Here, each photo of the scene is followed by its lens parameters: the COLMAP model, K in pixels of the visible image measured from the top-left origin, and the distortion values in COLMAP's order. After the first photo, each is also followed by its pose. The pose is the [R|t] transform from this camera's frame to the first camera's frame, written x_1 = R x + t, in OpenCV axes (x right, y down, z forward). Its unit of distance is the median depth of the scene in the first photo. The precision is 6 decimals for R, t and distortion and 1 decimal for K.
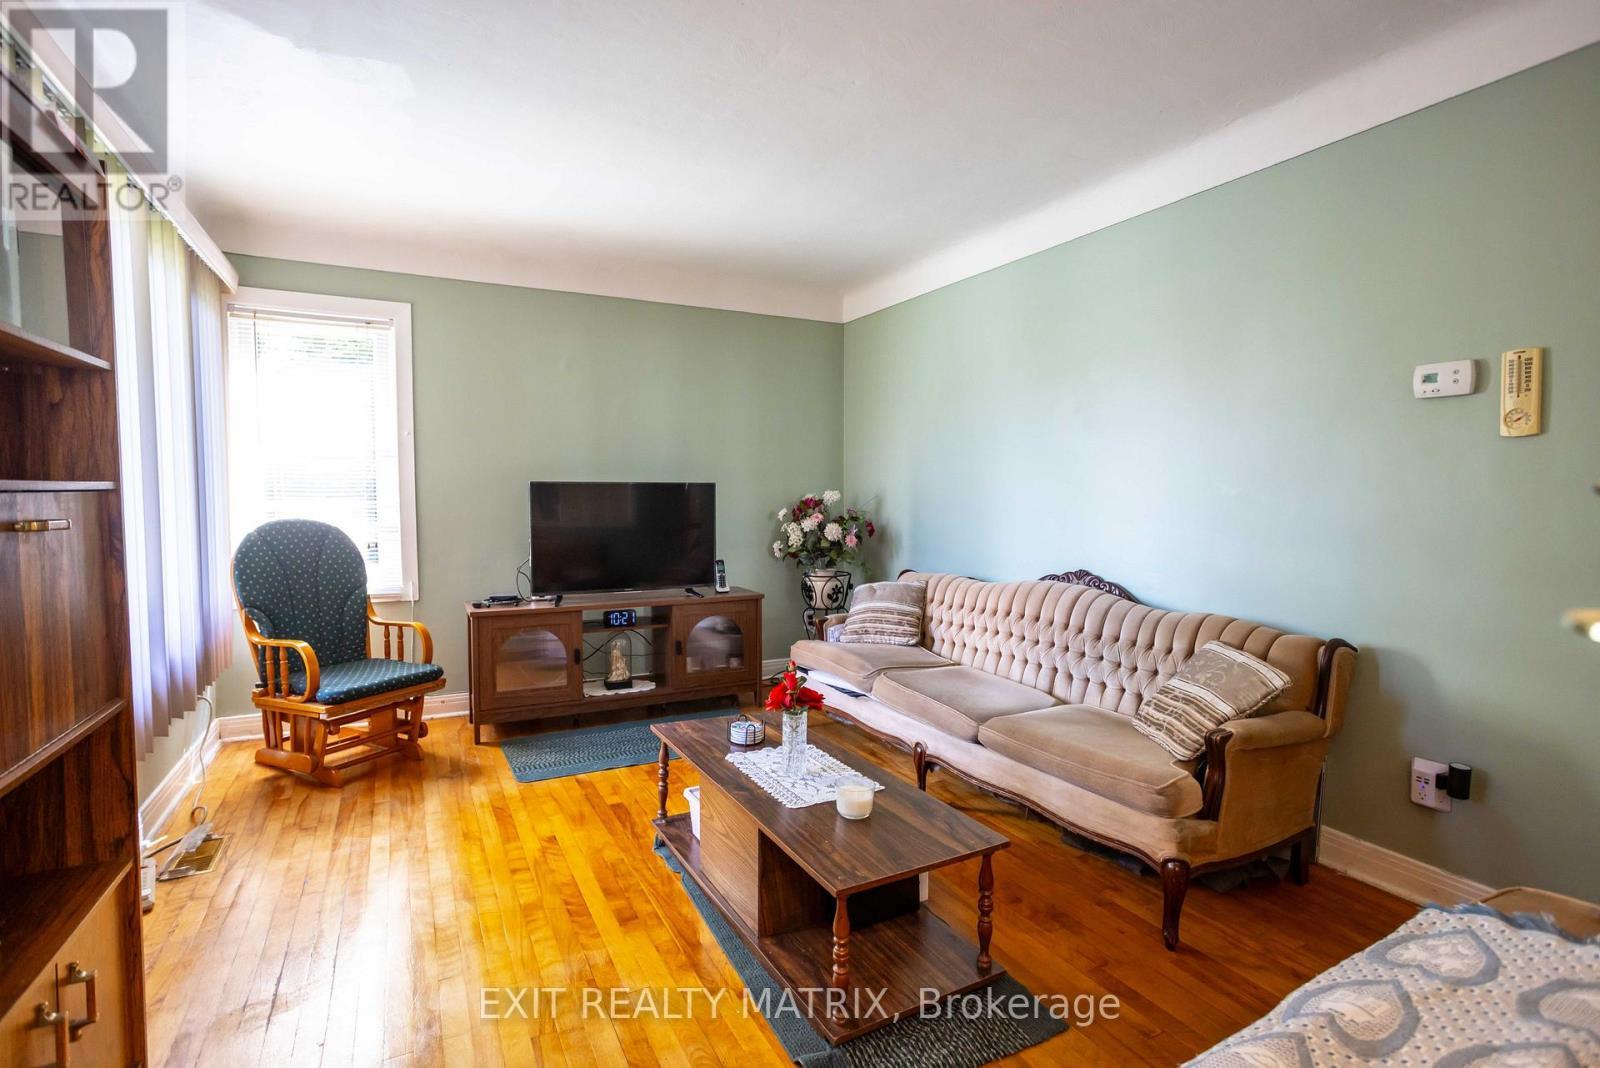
lens RADIAL K [[745.3, 0, 779.1], [0, 745.3, 532.3], [0, 0, 1]] dist [-0.038774, 0.029190]
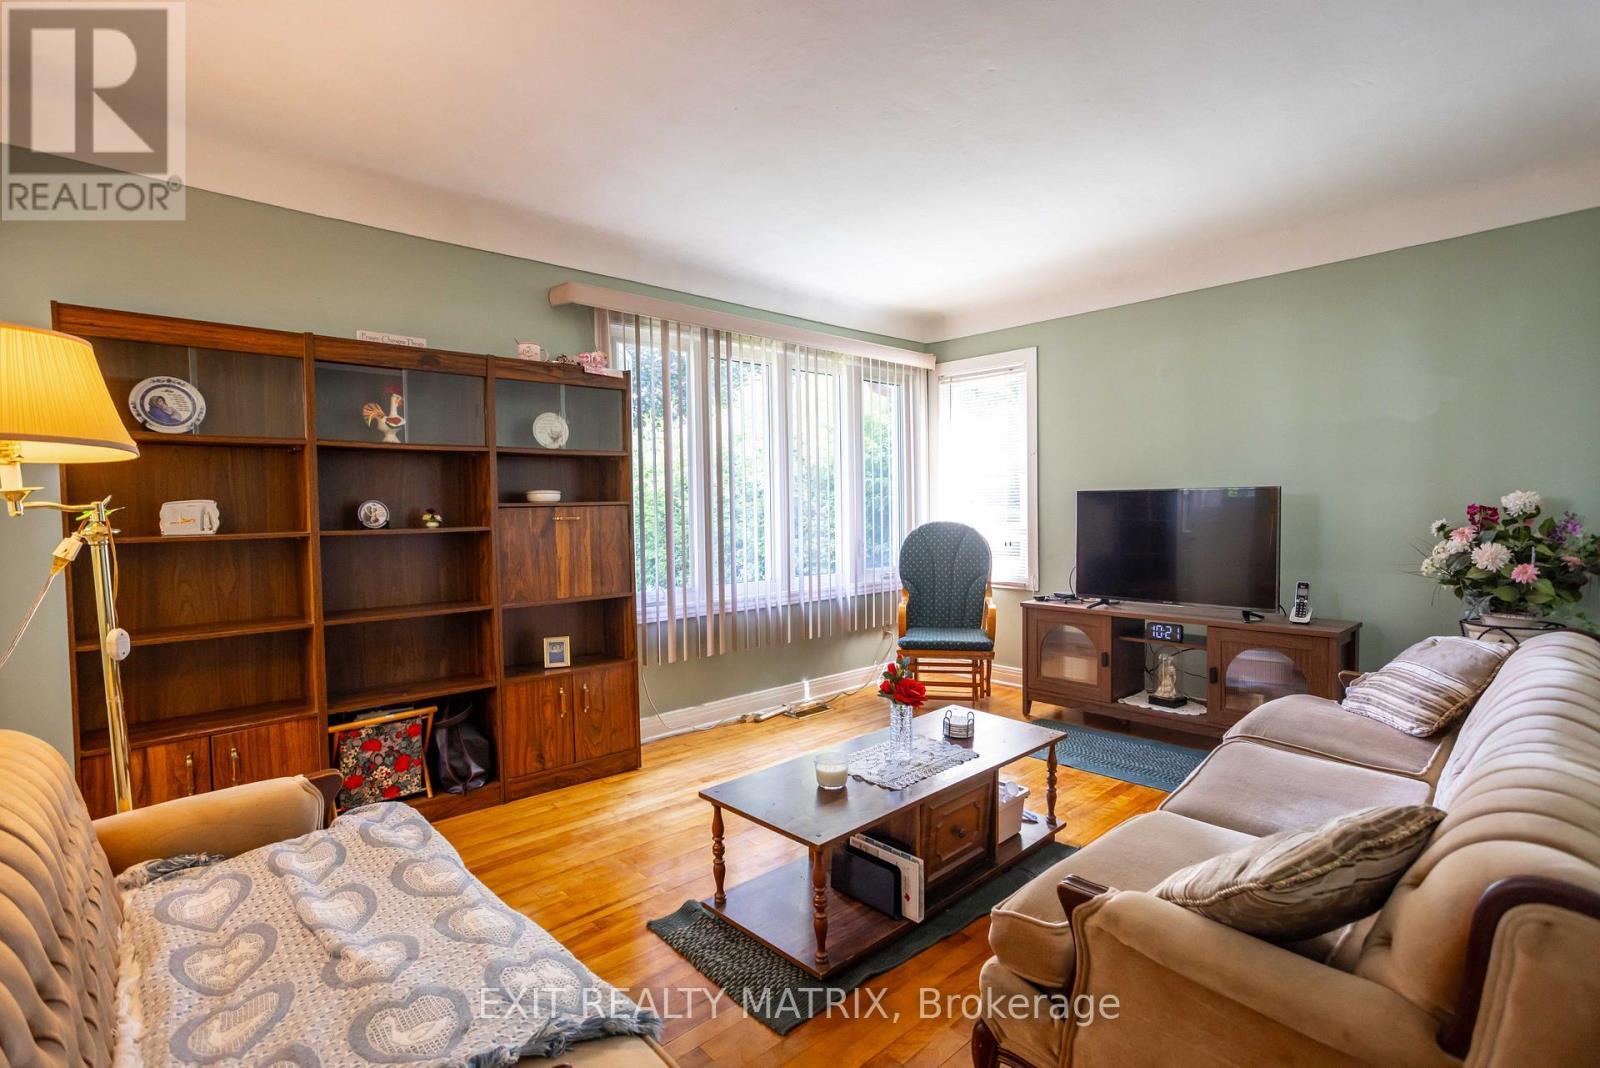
lens RADIAL K [[745.5, 0, 803.2], [0, 745.5, 529.7], [0, 0, 1]] dist [-0.035953, 0.026061]
pose [[0.278663, 0.027676, -0.959990, 0.587821], [-0.031859, 0.999301, 0.019561, -0.020171], [0.959860, 0.025133, 0.279350, 0.302156]]
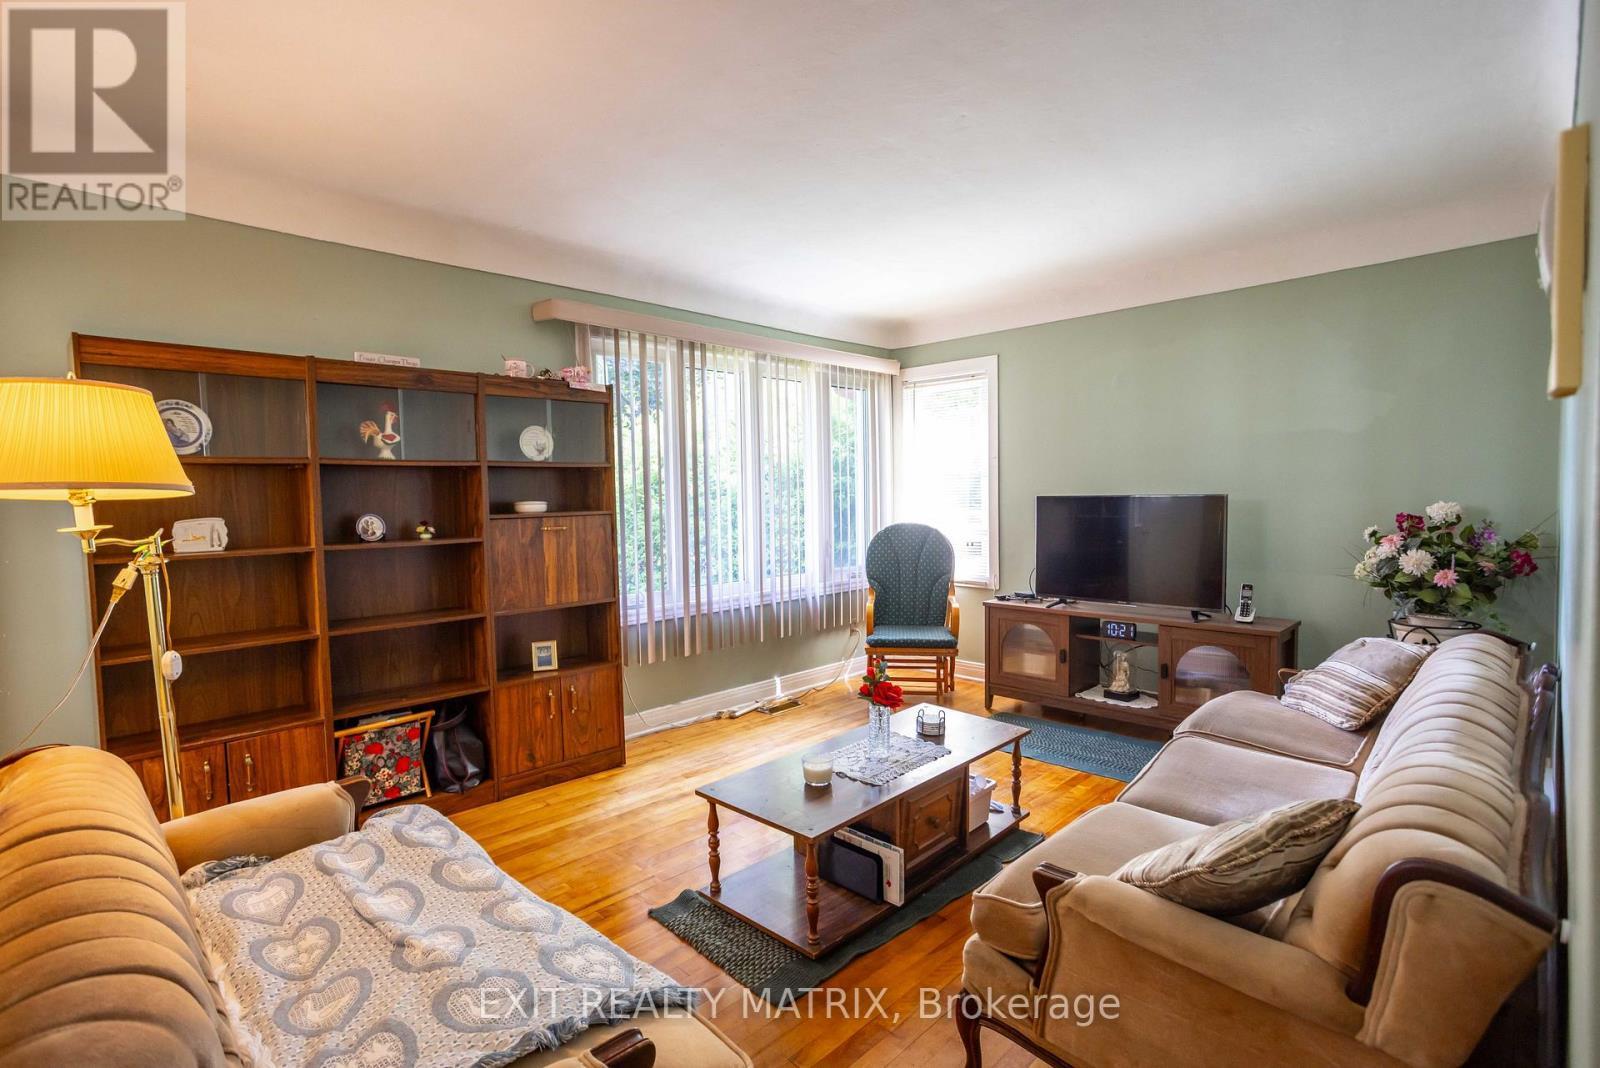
lens RADIAL K [[745.3, 0, 779.1], [0, 745.3, 532.3], [0, 0, 1]] dist [-0.038774, 0.029190]
pose [[0.305145, 0.043660, -0.951305, 0.620693], [-0.027812, 0.998931, 0.036925, -0.043147], [0.951900, 0.015190, 0.306033, 0.264506]]
